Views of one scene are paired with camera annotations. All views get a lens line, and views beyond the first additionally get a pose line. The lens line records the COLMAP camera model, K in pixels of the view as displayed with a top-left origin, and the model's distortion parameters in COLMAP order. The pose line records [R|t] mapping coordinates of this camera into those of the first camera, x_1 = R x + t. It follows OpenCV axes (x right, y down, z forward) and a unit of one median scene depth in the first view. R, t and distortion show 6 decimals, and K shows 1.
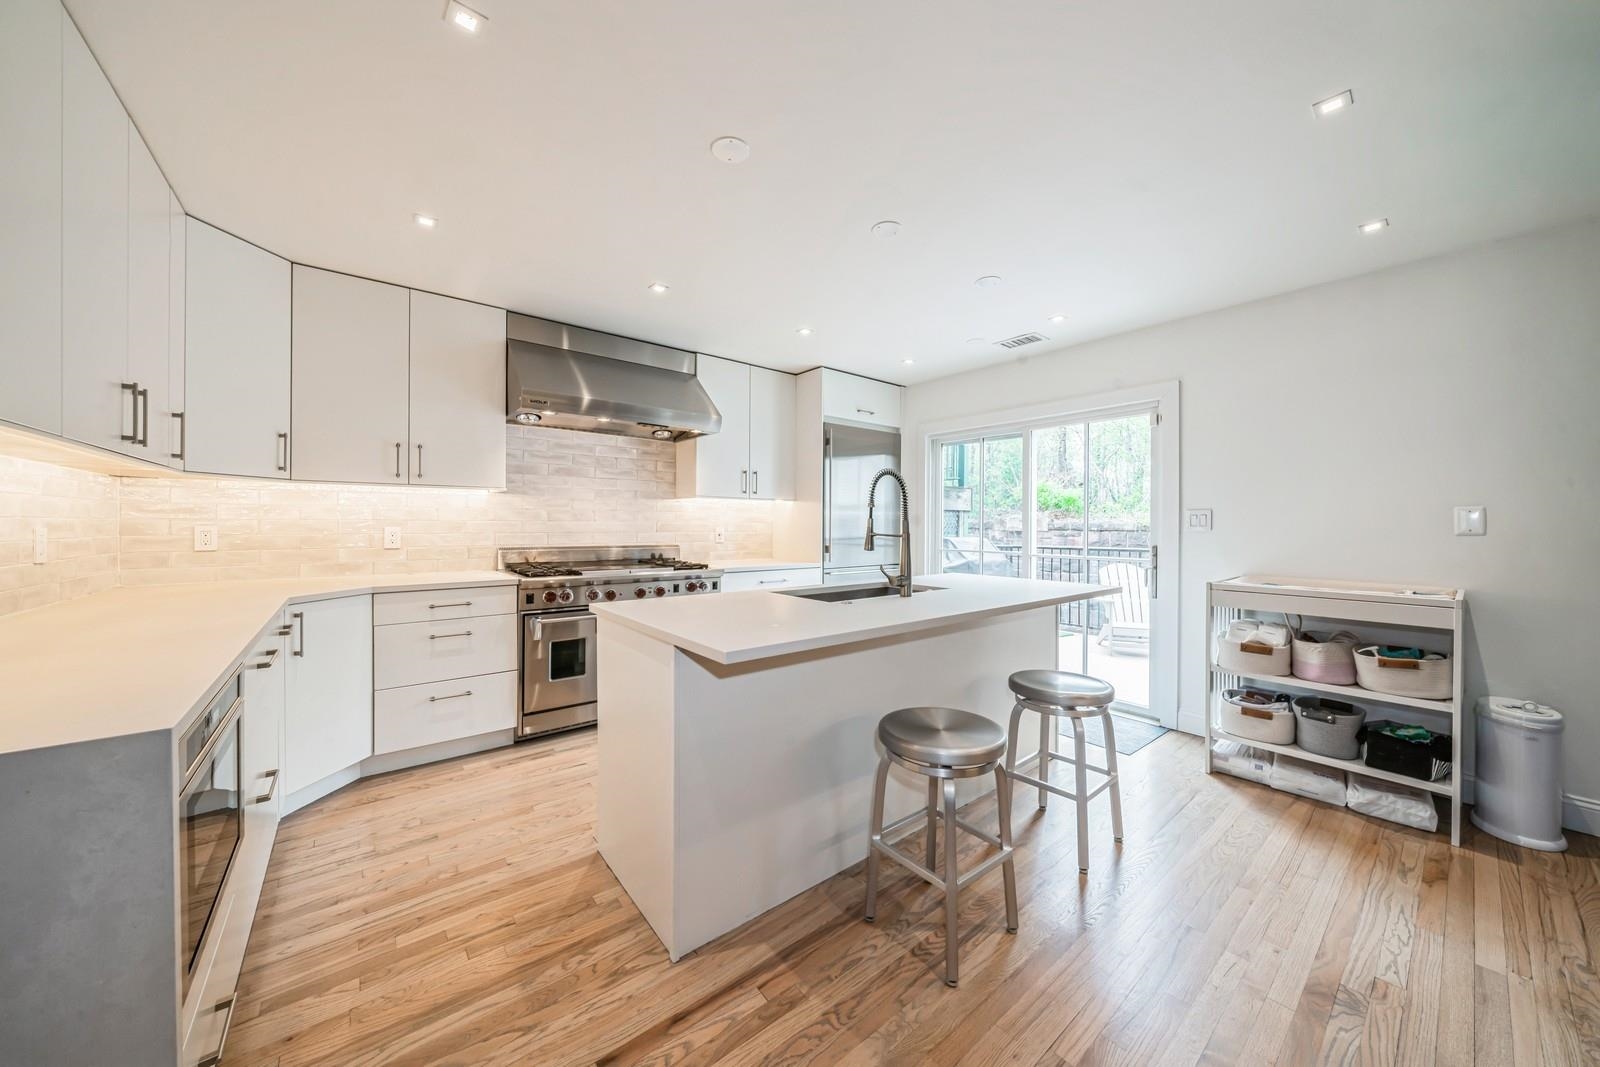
lens RADIAL K [[547.5, 0, 803.0], [0, 547.5, 523.9], [0, 0, 1]] dist [-0.007449, -0.000033]
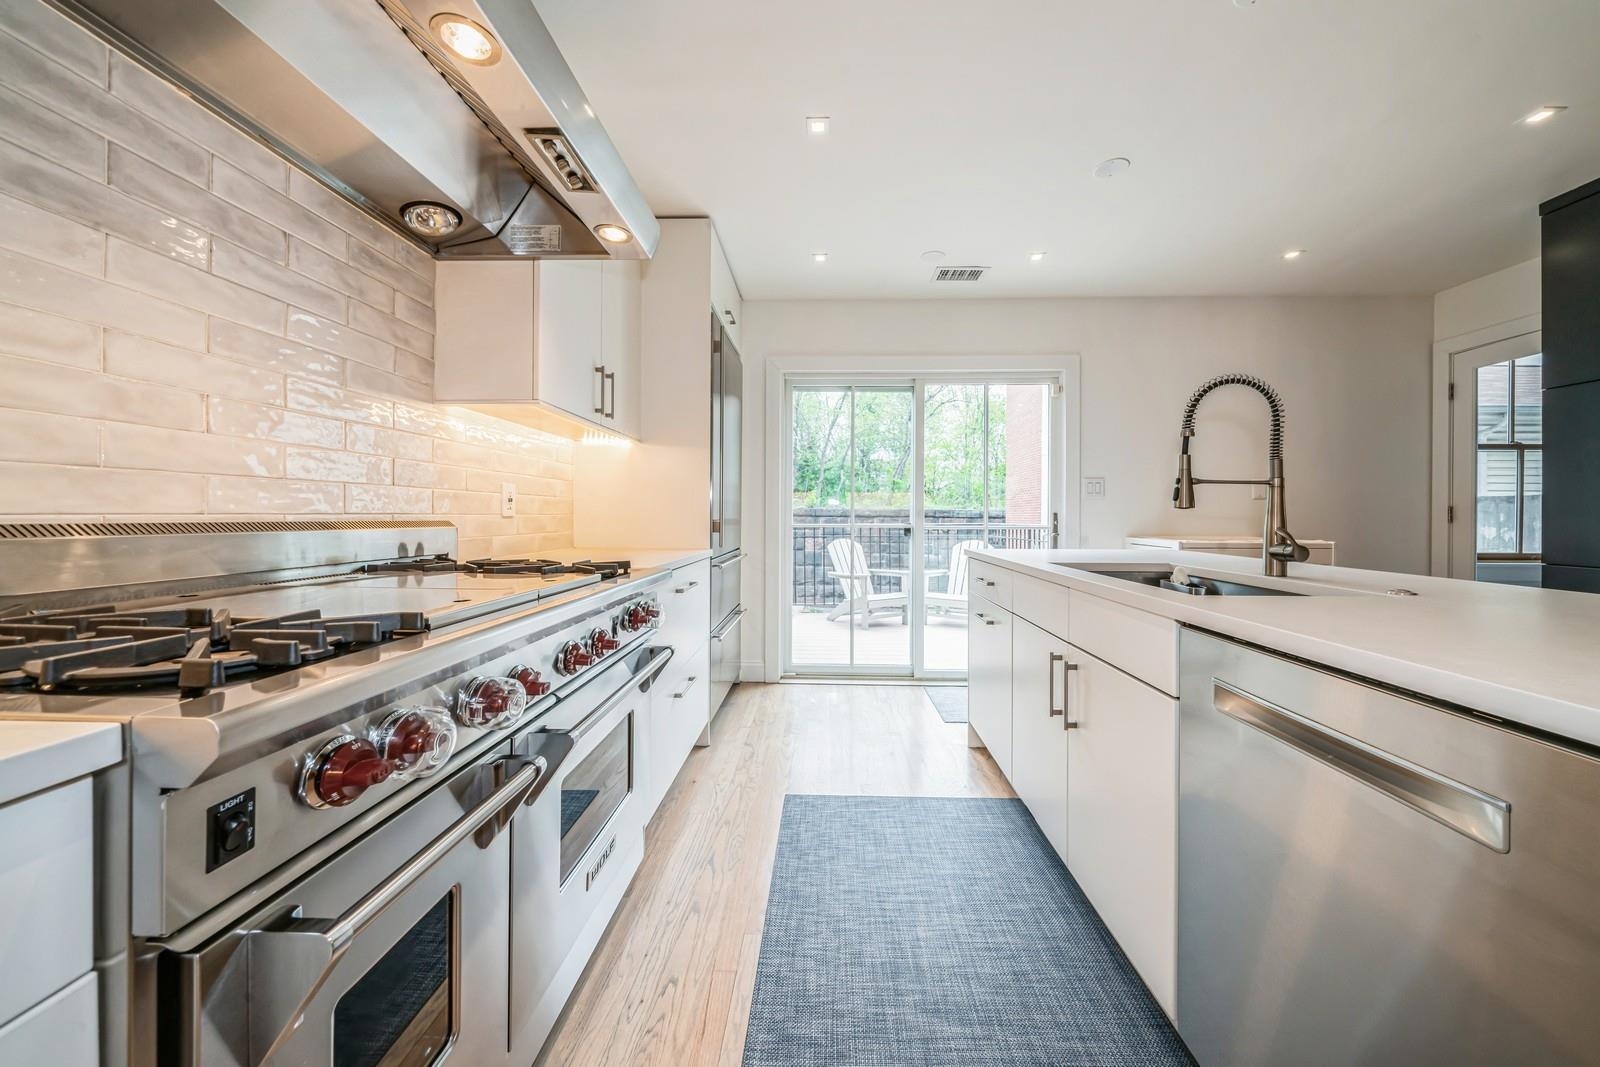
lens RADIAL K [[553.0, 0, 812.2], [0, 553.0, 515.6], [0, 0, 1]] dist [-0.006468, -0.000055]
pose [[0.654046, -0.004469, 0.756442, -0.501766], [-0.001133, 0.999976, 0.006888, 0.044466], [-0.756454, -0.005362, 0.654025, 0.759030]]
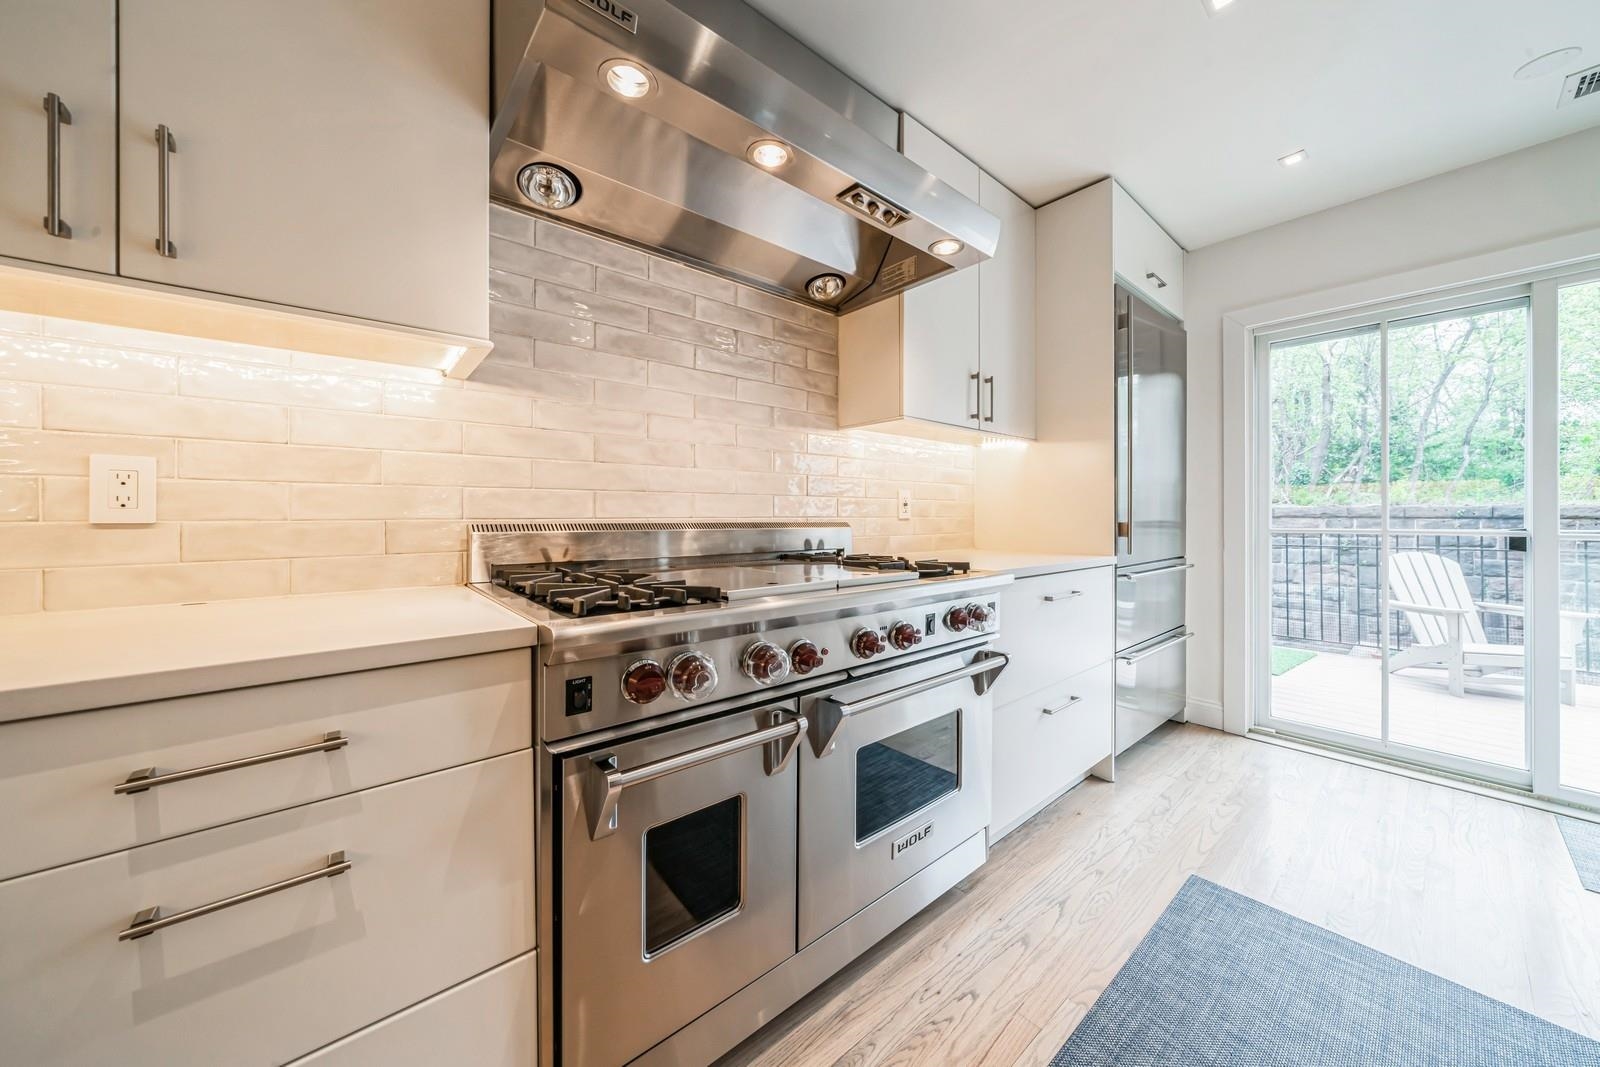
lens RADIAL K [[553.0, 0, 812.2], [0, 553.0, 515.6], [0, 0, 1]] dist [-0.006468, -0.000055]
pose [[0.999654, -0.007049, 0.025327, -0.381223], [0.007036, 0.999975, 0.000592, 0.044754], [-0.025331, -0.000413, 0.999679, 0.704561]]
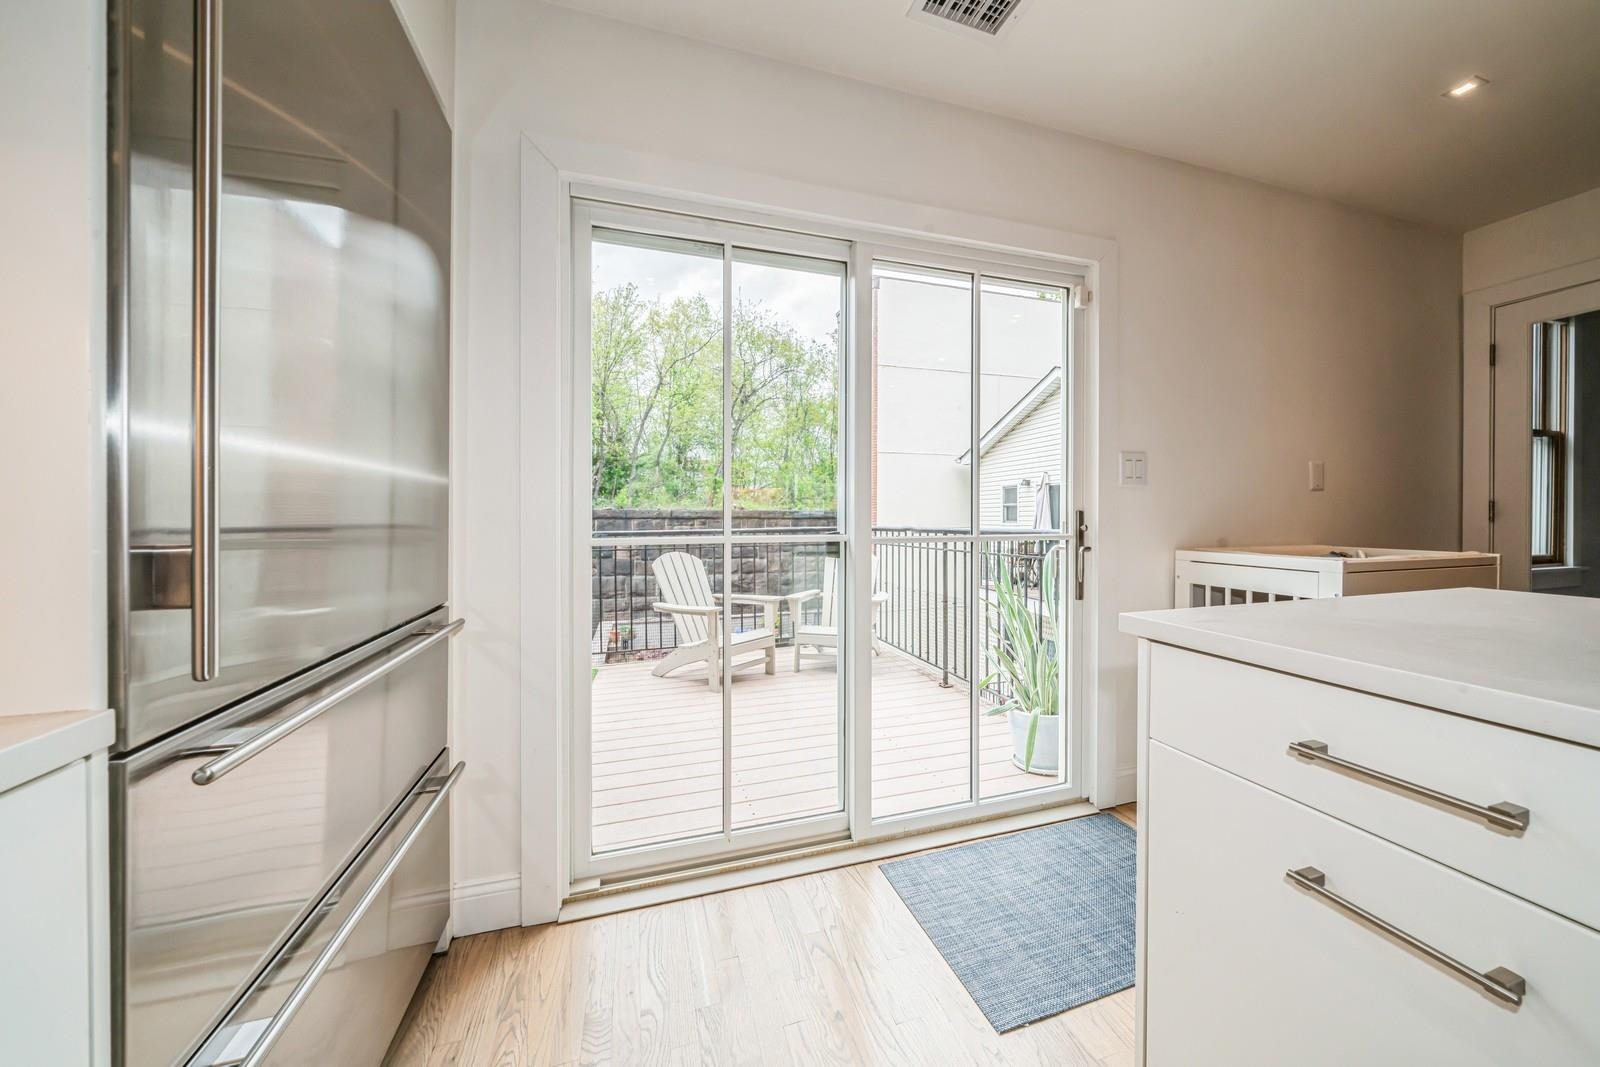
lens RADIAL K [[553.0, 0, 812.2], [0, 553.0, 515.6], [0, 0, 1]] dist [-0.006468, -0.000055]
pose [[0.370689, -0.005564, 0.928740, -0.021392], [0.003118, 0.999984, 0.004747, 0.047450], [-0.928752, 0.001136, 0.370700, 1.196138]]
